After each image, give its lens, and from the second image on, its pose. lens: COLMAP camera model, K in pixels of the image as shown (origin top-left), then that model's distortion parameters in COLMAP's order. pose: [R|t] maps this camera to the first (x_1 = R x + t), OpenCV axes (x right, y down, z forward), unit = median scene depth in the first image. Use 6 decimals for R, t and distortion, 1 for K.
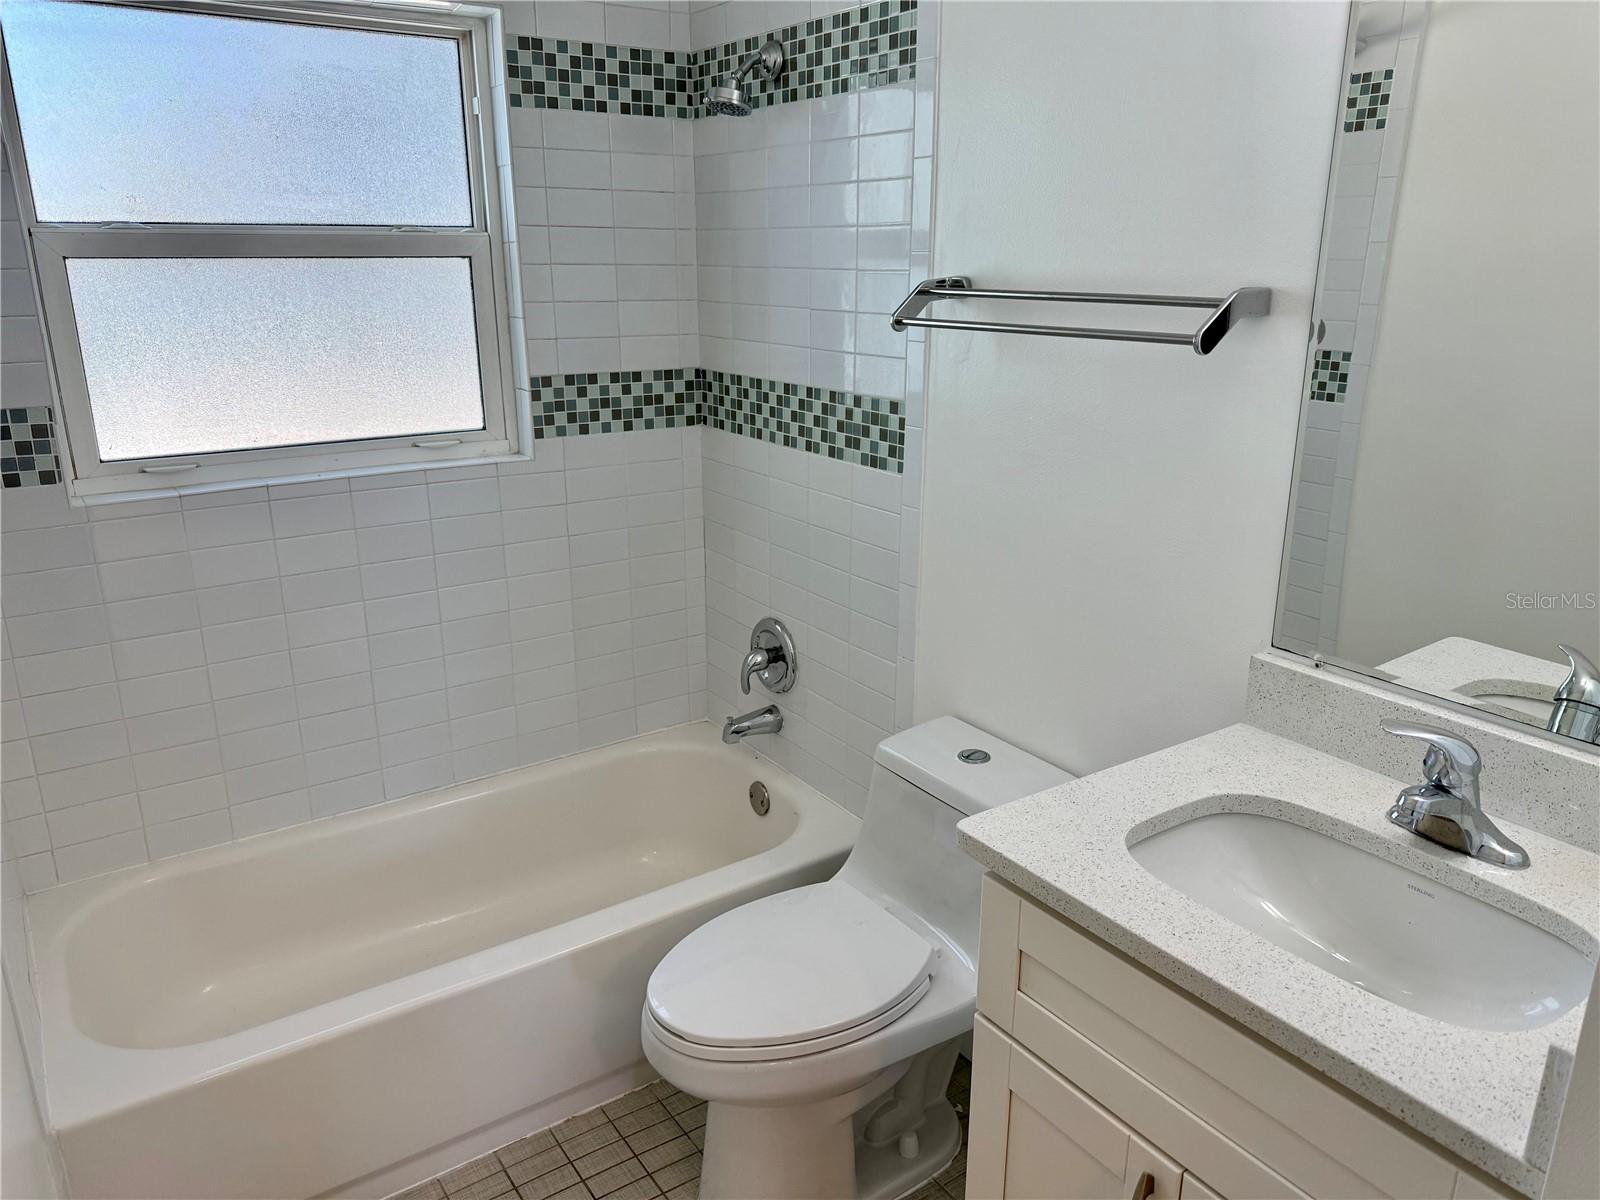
lens RADIAL K [[1136.4, 0, 806.1], [0, 1136.4, 612.3], [0, 0, 1]] dist [0.089983, -0.114789]
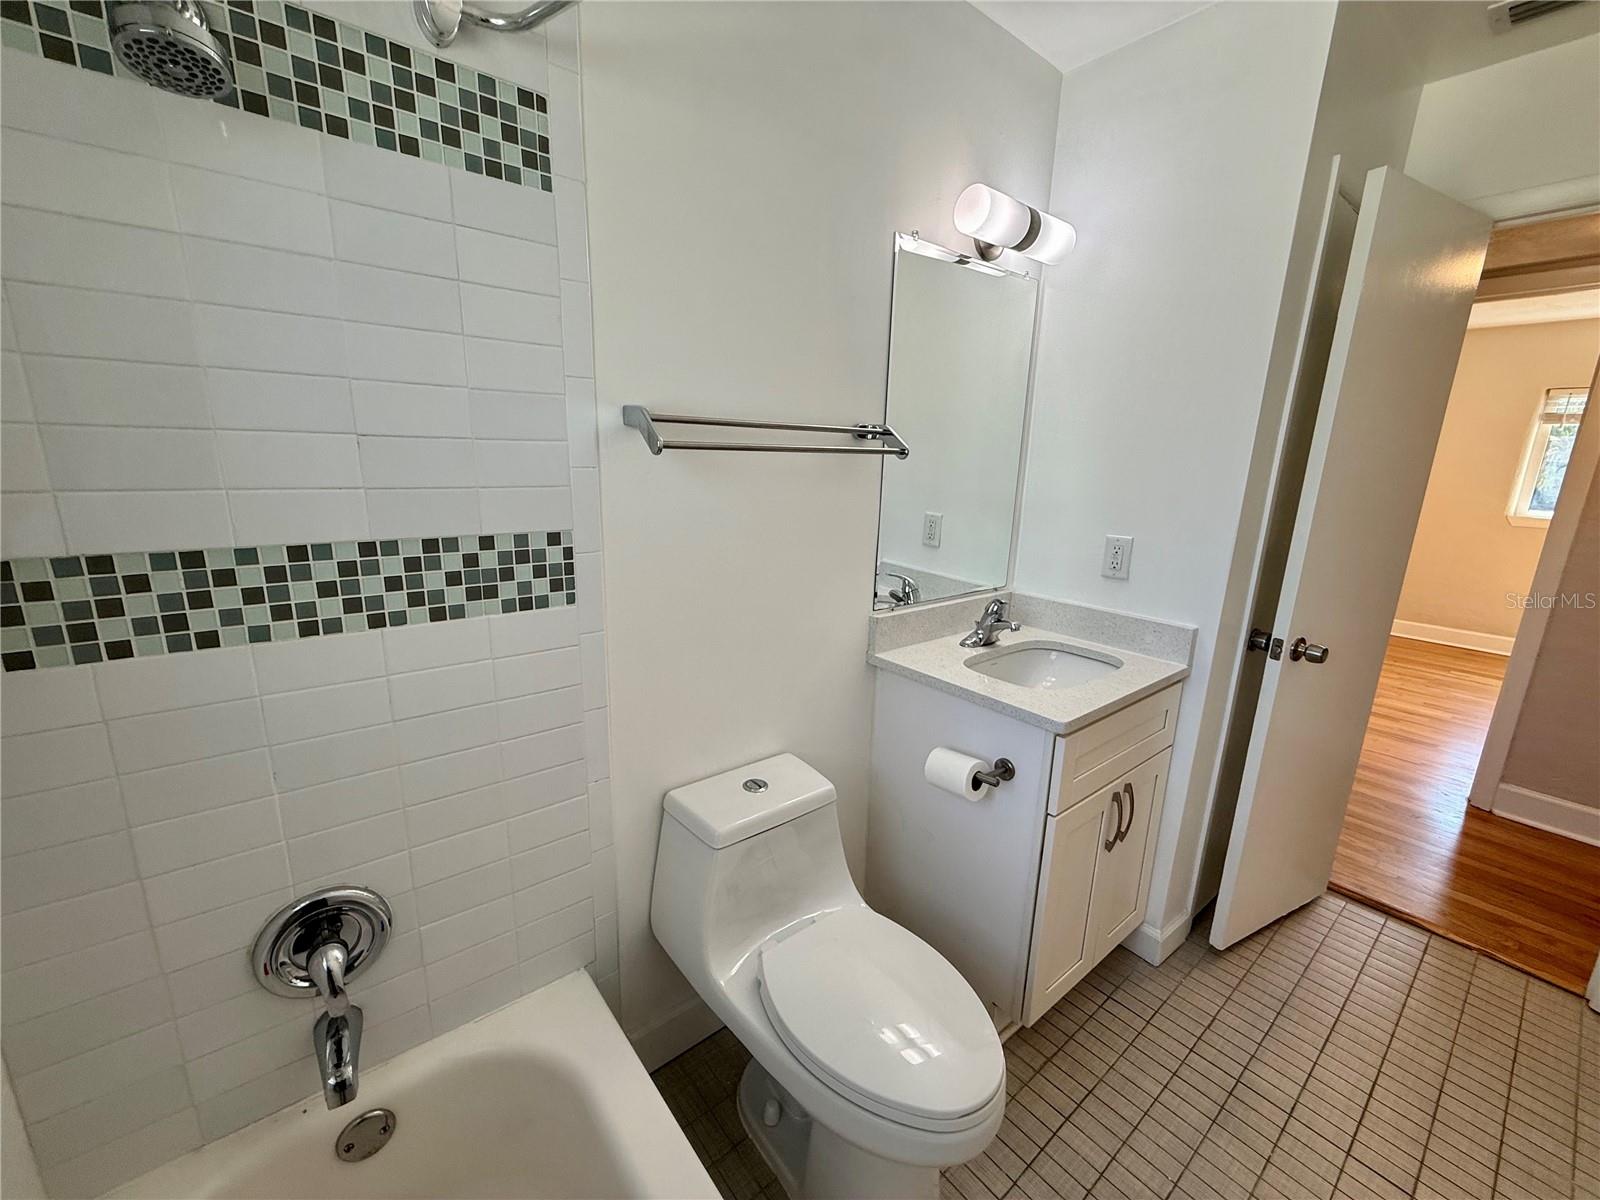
lens RADIAL K [[646.0, 0, 800.0], [0, 646.0, 600.0], [0, 0, 1]] dist [0.001545, 0.000375]
pose [[-0.074446, -0.230099, 0.970315, -0.441257], [0.269952, 0.932036, 0.241733, -0.197177], [-0.959991, 0.279935, -0.007271, 0.787099]]
